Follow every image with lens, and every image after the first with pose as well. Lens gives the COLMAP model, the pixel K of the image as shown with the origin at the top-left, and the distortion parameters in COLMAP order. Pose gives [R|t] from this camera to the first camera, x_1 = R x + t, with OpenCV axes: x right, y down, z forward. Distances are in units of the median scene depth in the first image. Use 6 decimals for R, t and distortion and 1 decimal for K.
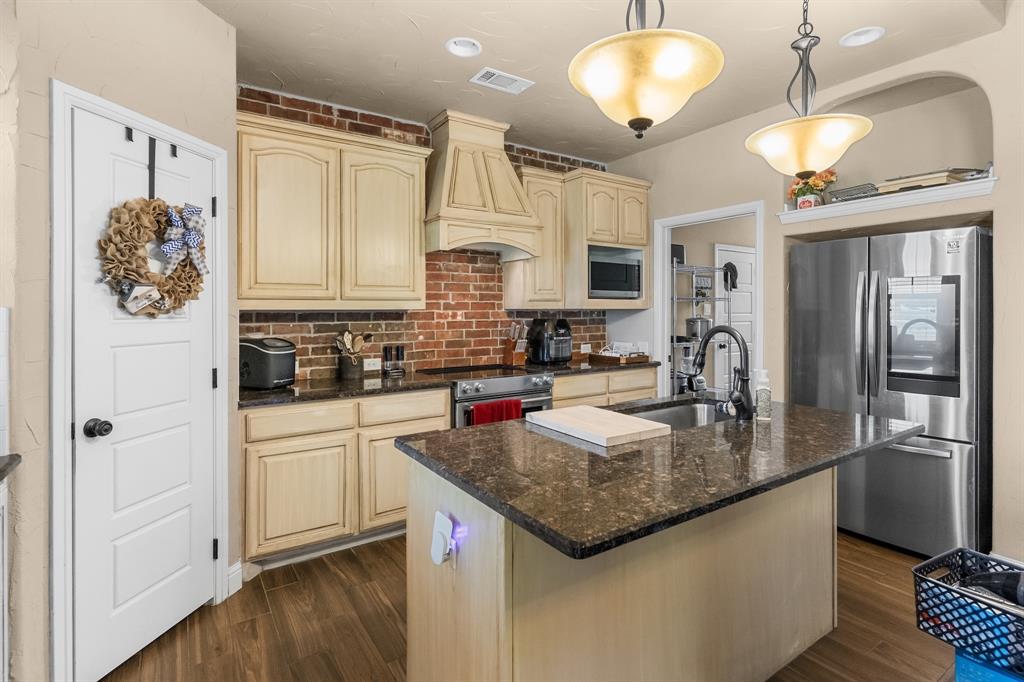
lens RADIAL K [[499.6, 0, 513.6], [0, 499.6, 311.0], [0, 0, 1]] dist [0.000904, 0.000203]
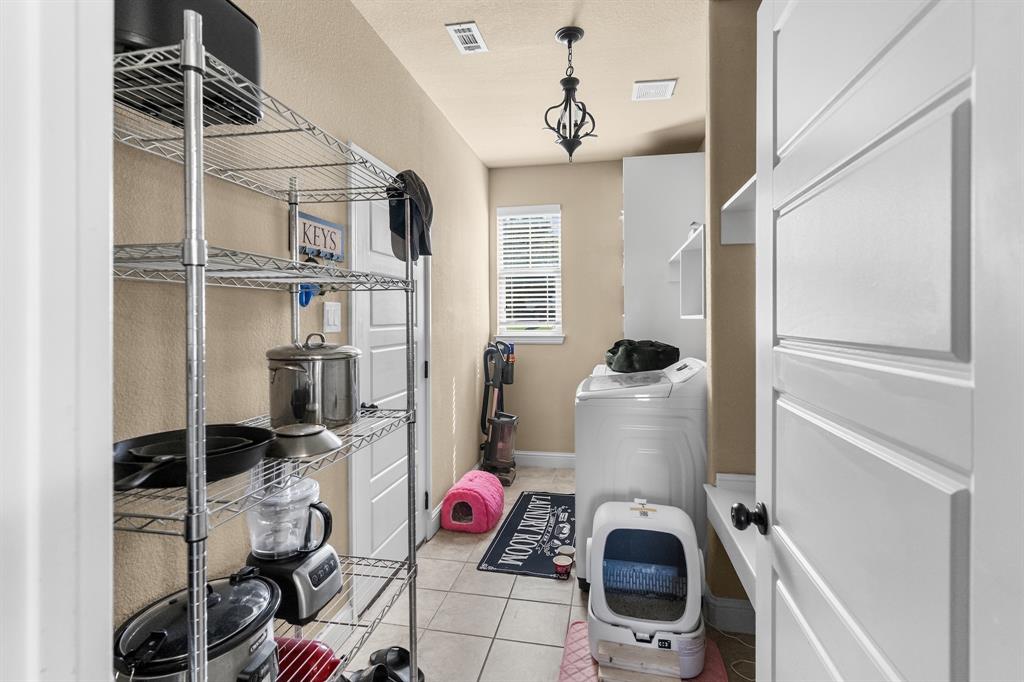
lens RADIAL K [[499.6, 0, 513.6], [0, 499.6, 311.0], [0, 0, 1]] dist [0.000904, 0.000203]
pose [[0.708198, -0.004032, 0.706002, 0.248947], [0.002598, 0.999992, 0.003105, -0.007997], [-0.706009, -0.000365, 0.708203, 0.719377]]
